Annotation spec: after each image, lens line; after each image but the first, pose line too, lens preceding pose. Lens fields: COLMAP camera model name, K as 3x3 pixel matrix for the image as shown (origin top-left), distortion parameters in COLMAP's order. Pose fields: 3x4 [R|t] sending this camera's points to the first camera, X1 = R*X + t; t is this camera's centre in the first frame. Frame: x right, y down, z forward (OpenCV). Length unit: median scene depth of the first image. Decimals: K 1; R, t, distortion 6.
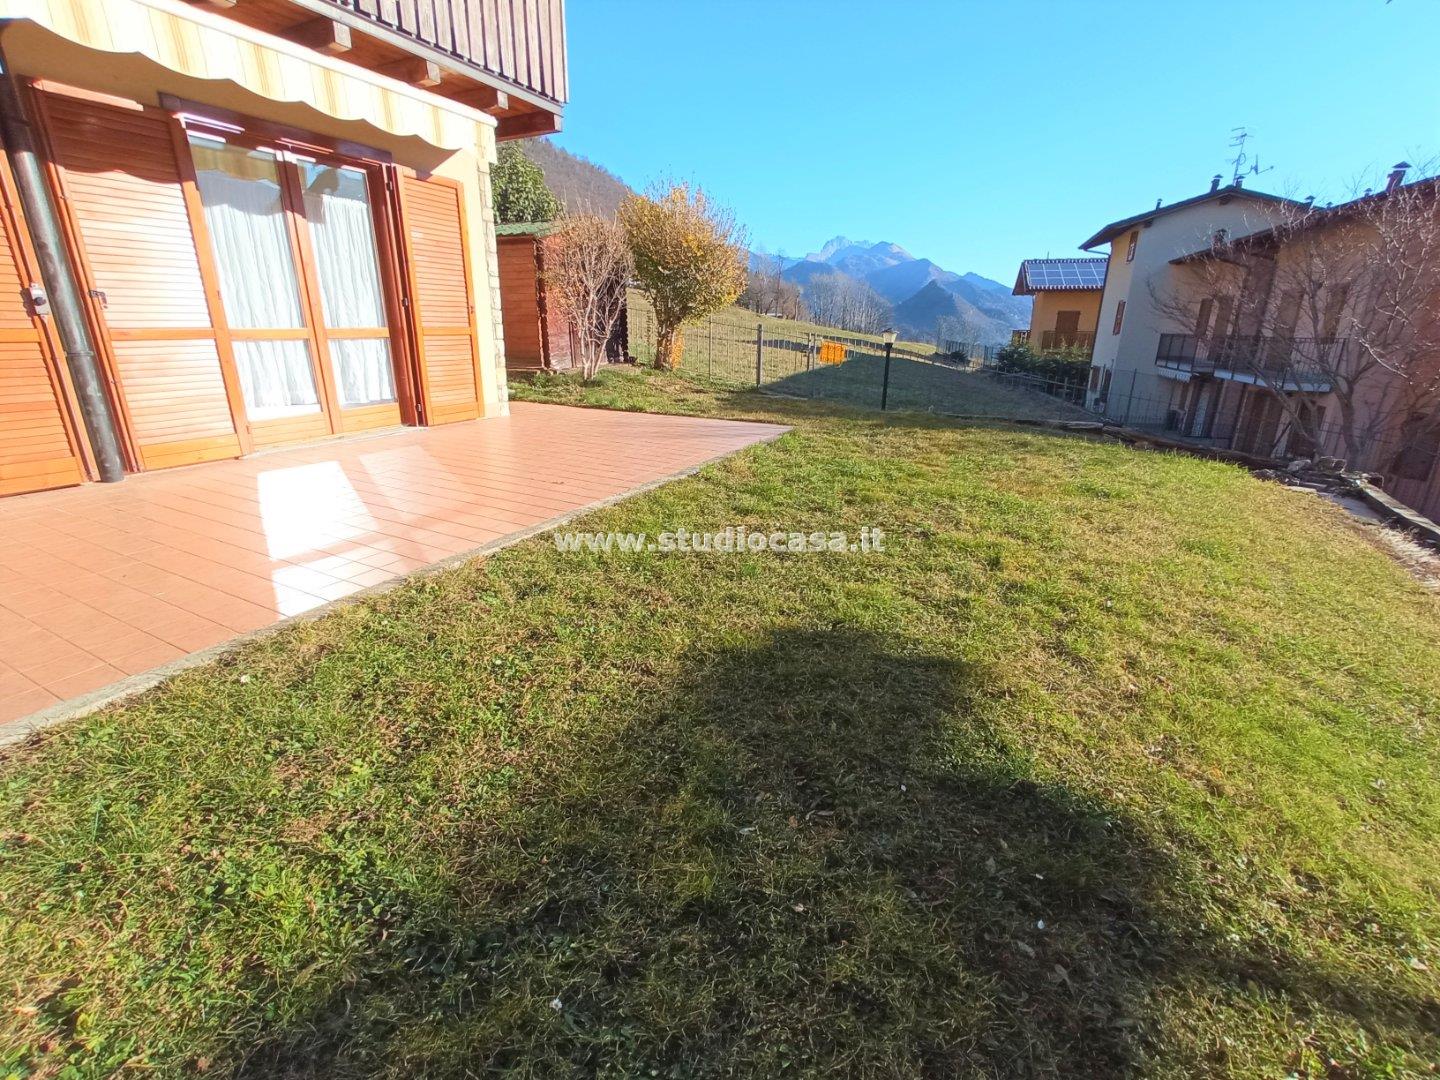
lens RADIAL K [[635.2, 0, 716.4], [0, 635.2, 529.4], [0, 0, 1]] dist [-0.025251, 0.010039]
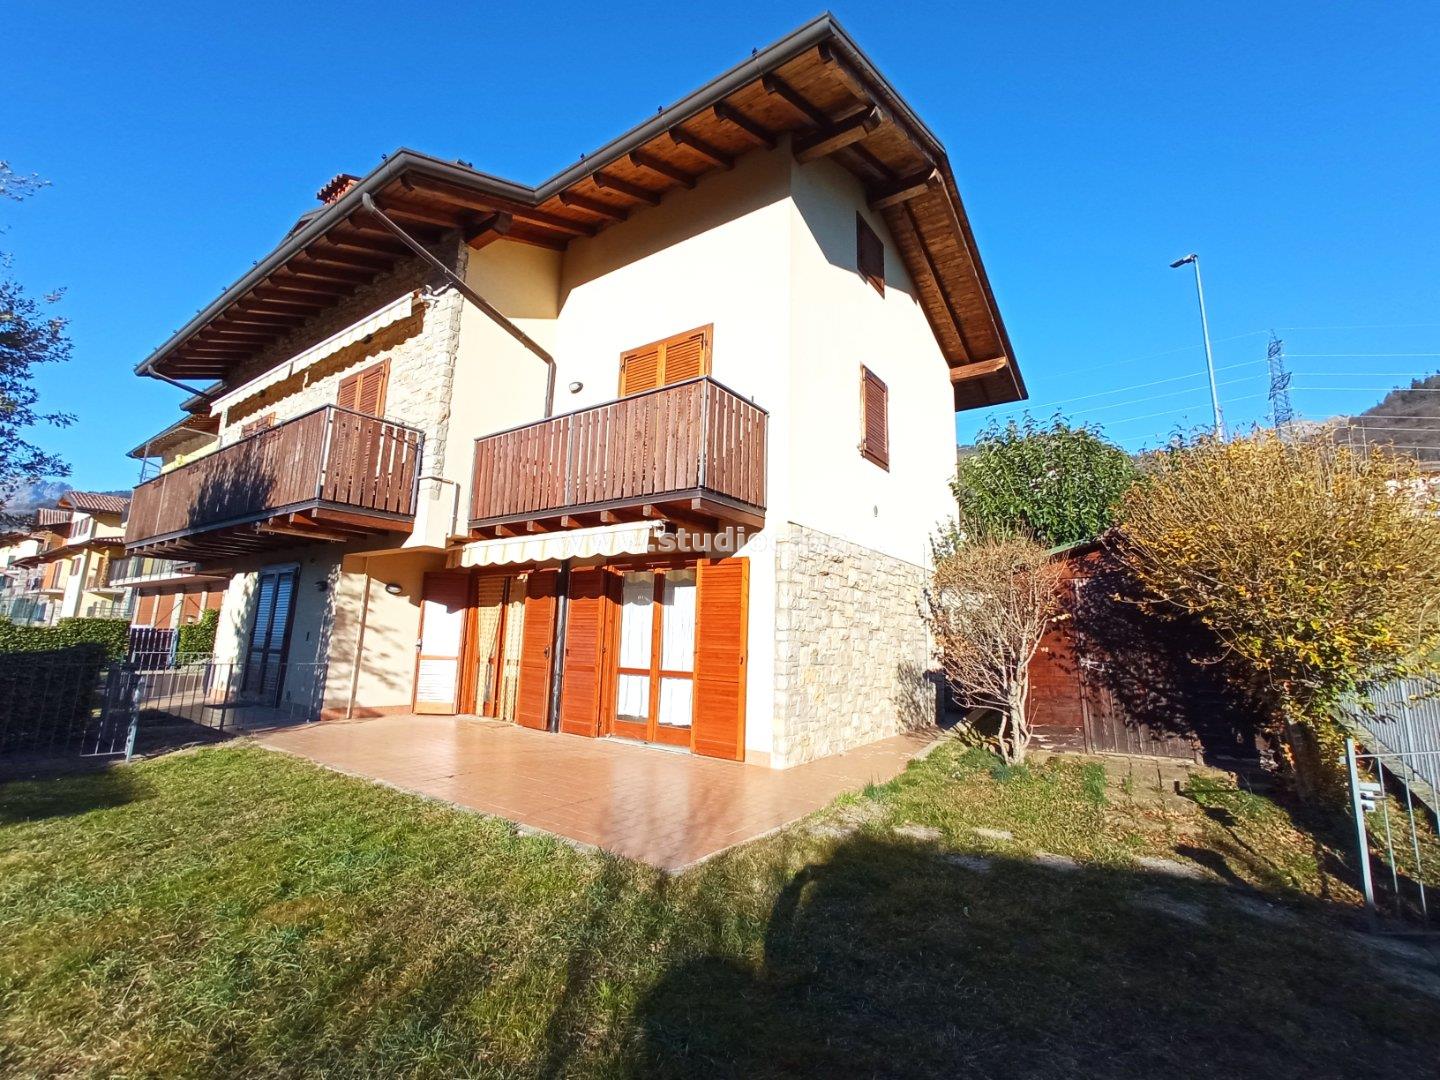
lens RADIAL K [[635.2, 0, 716.8], [0, 635.2, 533.3], [0, 0, 1]] dist [-0.025251, 0.010039]
pose [[-0.152392, -0.180531, -0.971692, 0.703517], [-0.335267, 0.934320, -0.121007, -0.384514], [0.929716, 0.307336, -0.202909, 1.052748]]
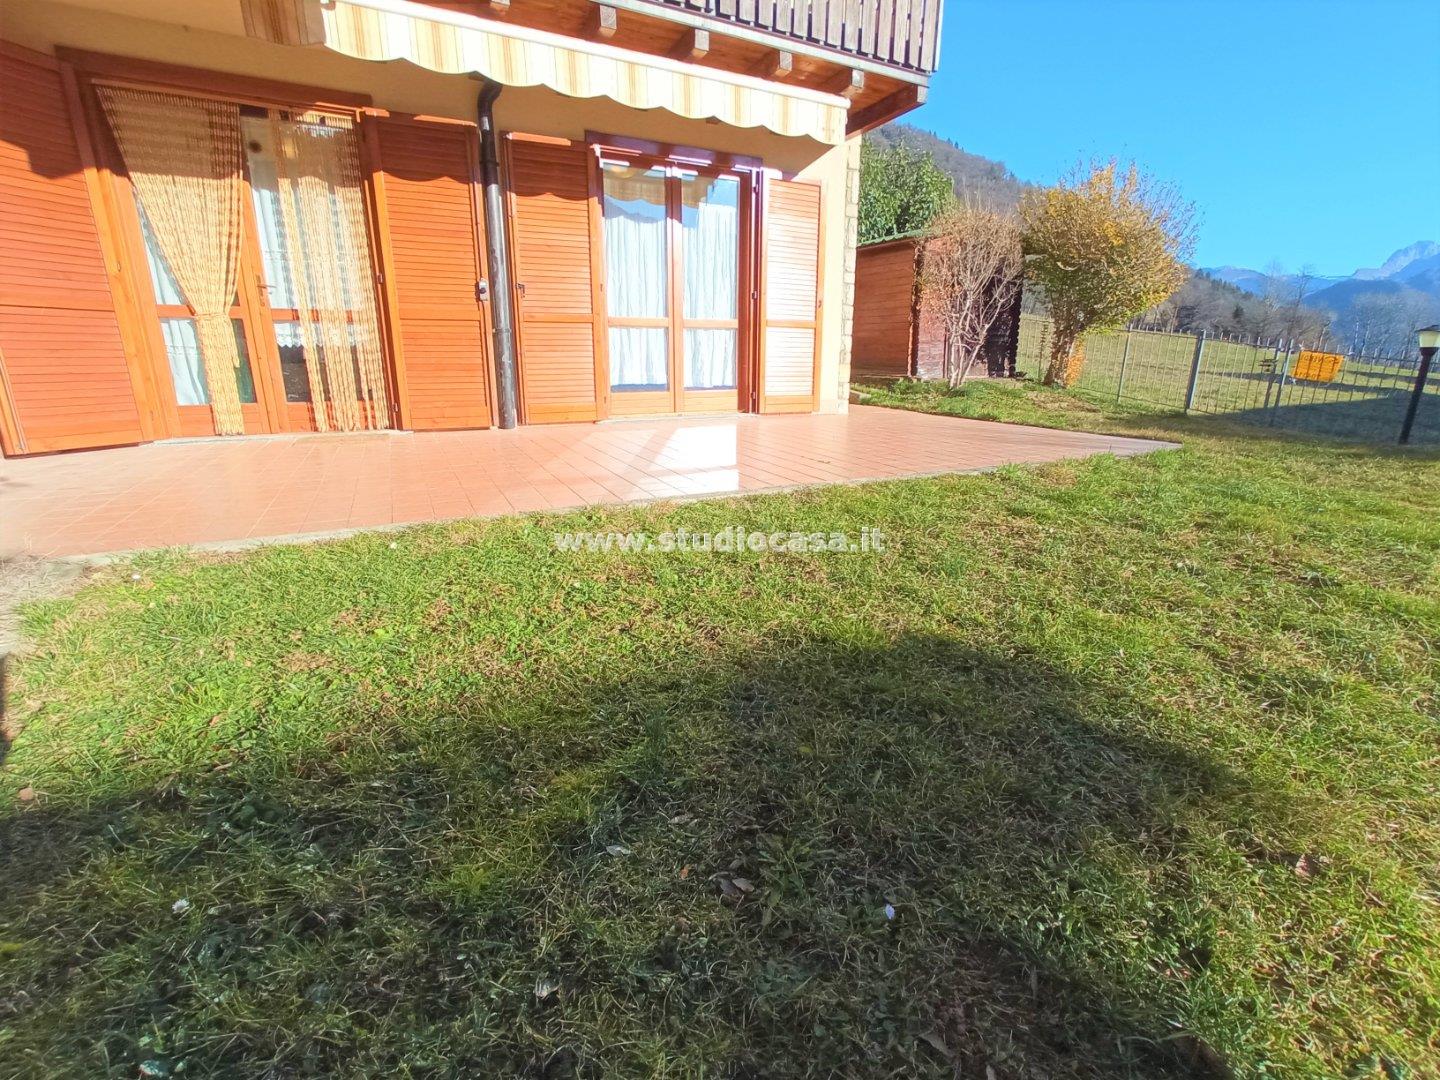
lens RADIAL K [[635.2, 0, 726.3], [0, 635.2, 529.1], [0, 0, 1]] dist [-0.025251, 0.010039]
pose [[0.812461, 0.144131, -0.564918, 0.105955], [-0.175180, 0.984536, -0.000753, 0.029259], [0.556074, 0.099574, 0.825146, 0.111808]]
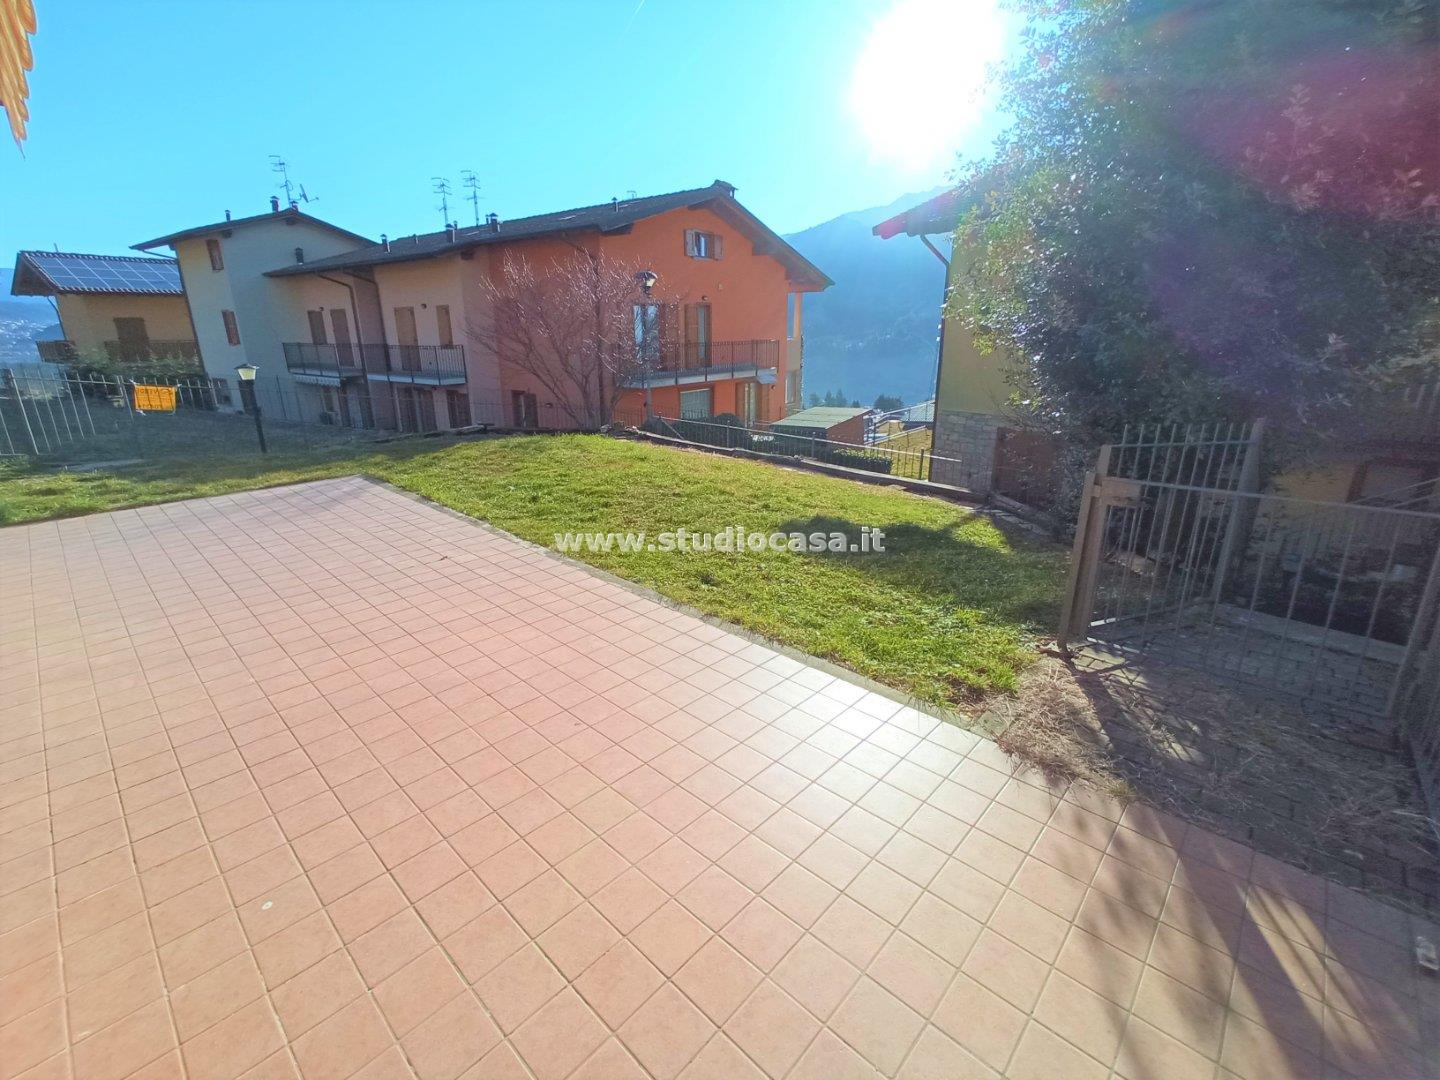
lens RADIAL K [[635.2, 0, 720.1], [0, 635.2, 536.2], [0, 0, 1]] dist [-0.025251, 0.010039]
pose [[0.267006, -0.308473, 0.912991, -0.634912], [0.300108, 0.926892, 0.225403, -0.123855], [-0.915774, 0.213812, 0.340061, 0.179029]]
